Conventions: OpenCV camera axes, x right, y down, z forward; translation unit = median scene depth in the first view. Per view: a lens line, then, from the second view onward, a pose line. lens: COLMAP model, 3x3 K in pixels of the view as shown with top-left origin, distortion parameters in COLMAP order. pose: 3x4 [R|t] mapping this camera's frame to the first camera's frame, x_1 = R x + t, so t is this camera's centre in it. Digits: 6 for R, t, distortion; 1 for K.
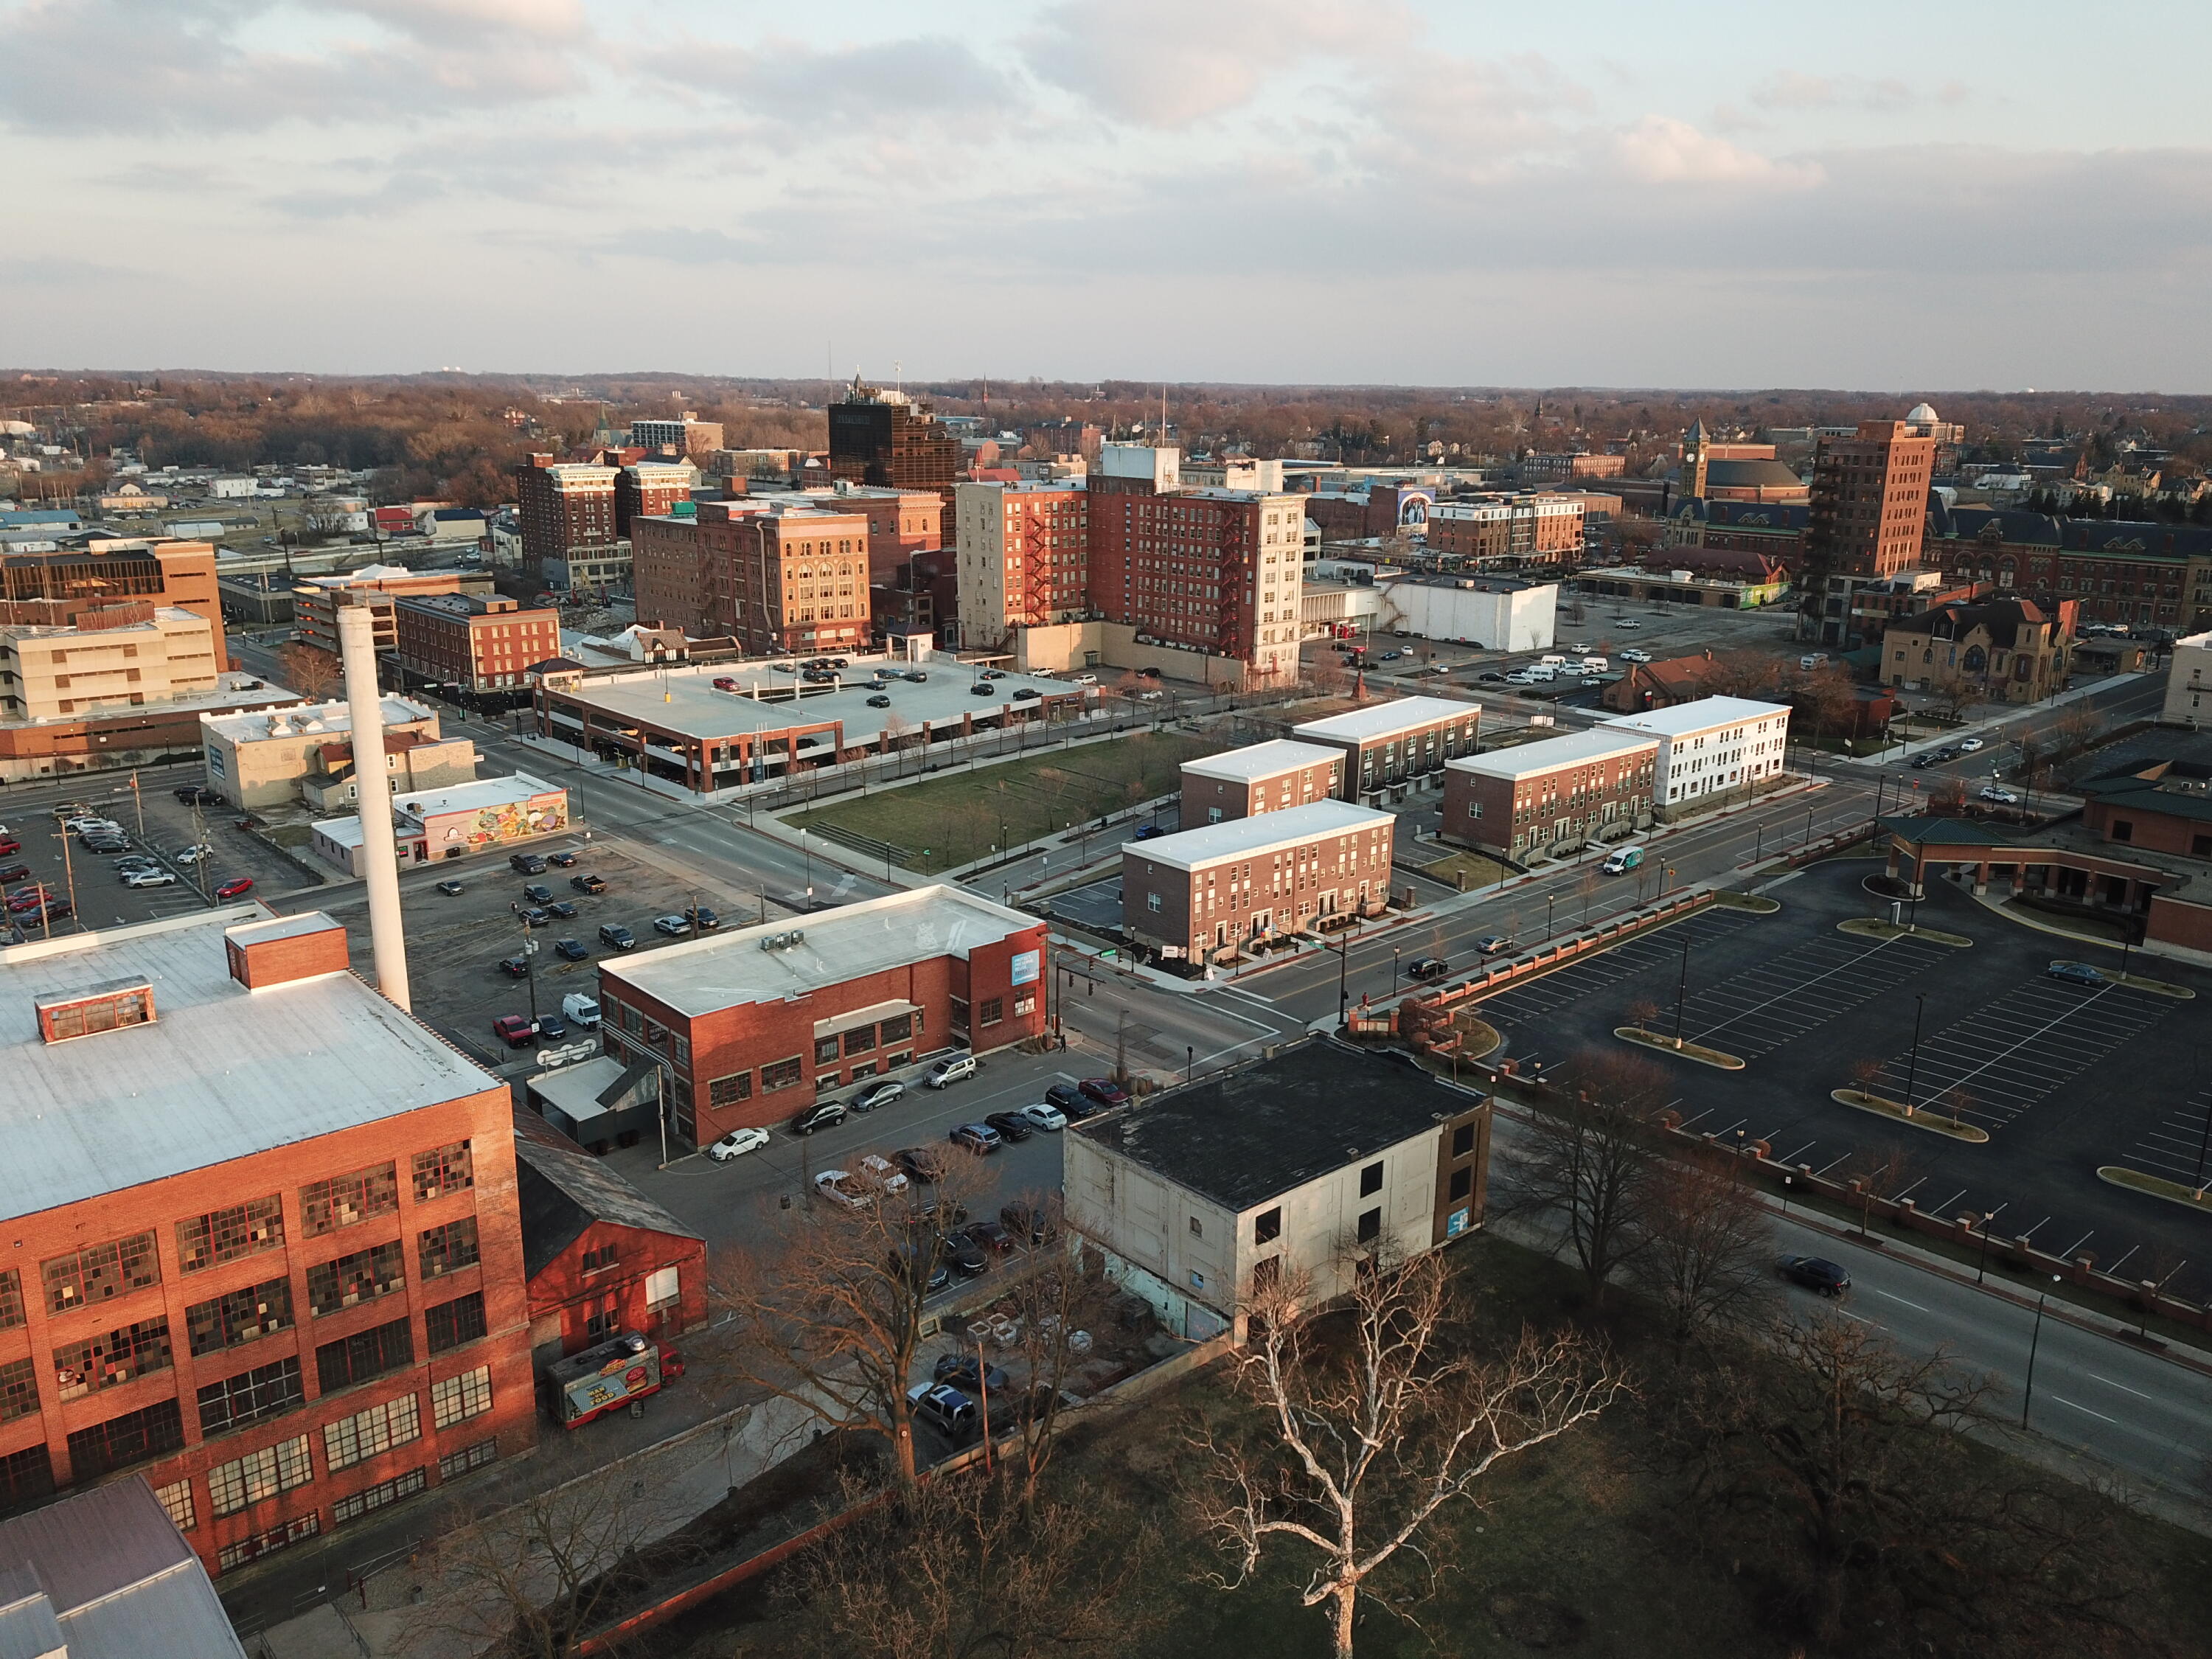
lens RADIAL K [[1661.4, 0, 1103.4], [0, 1661.4, 821.8], [0, 0, 1]] dist [0.037210, -0.038801]
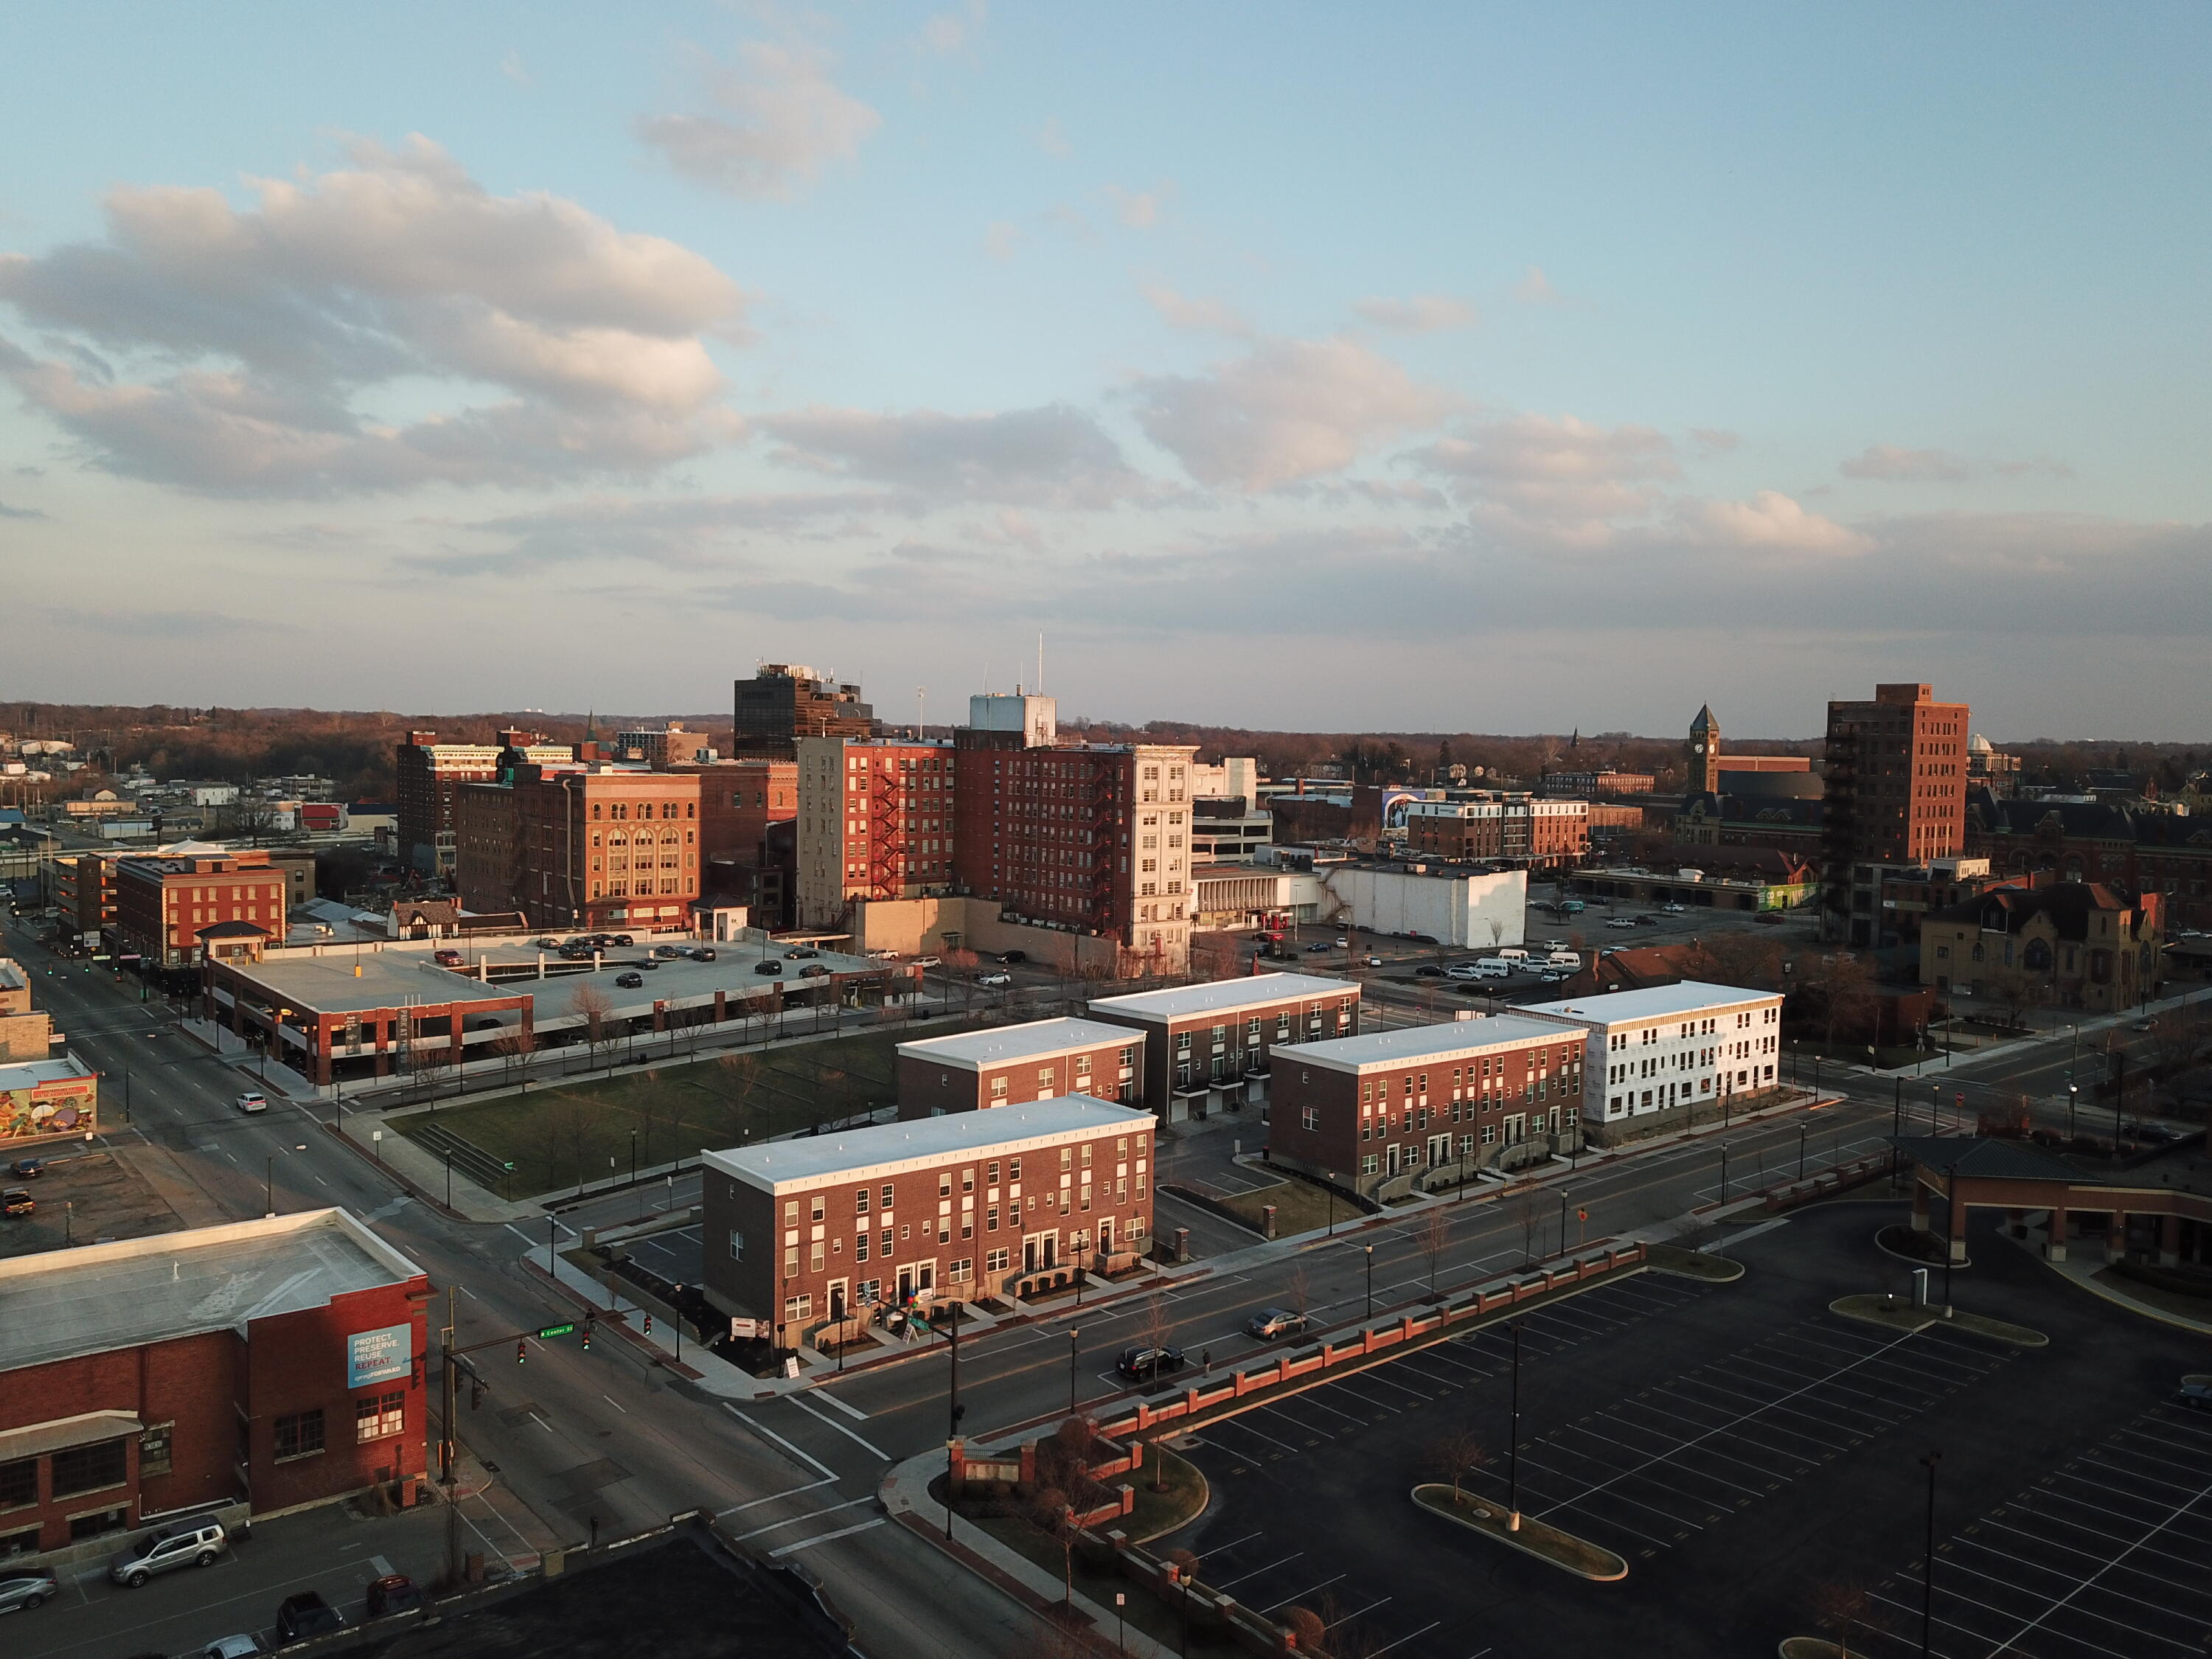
lens RADIAL K [[1661.4, 0, 1110.8], [0, 1661.4, 831.3], [0, 0, 1]] dist [0.037210, -0.038801]
pose [[0.999250, 0.011159, -0.037077, 0.138587], [-0.018276, 0.980119, -0.197566, 0.012047], [0.034135, 0.198095, 0.979588, 0.246225]]
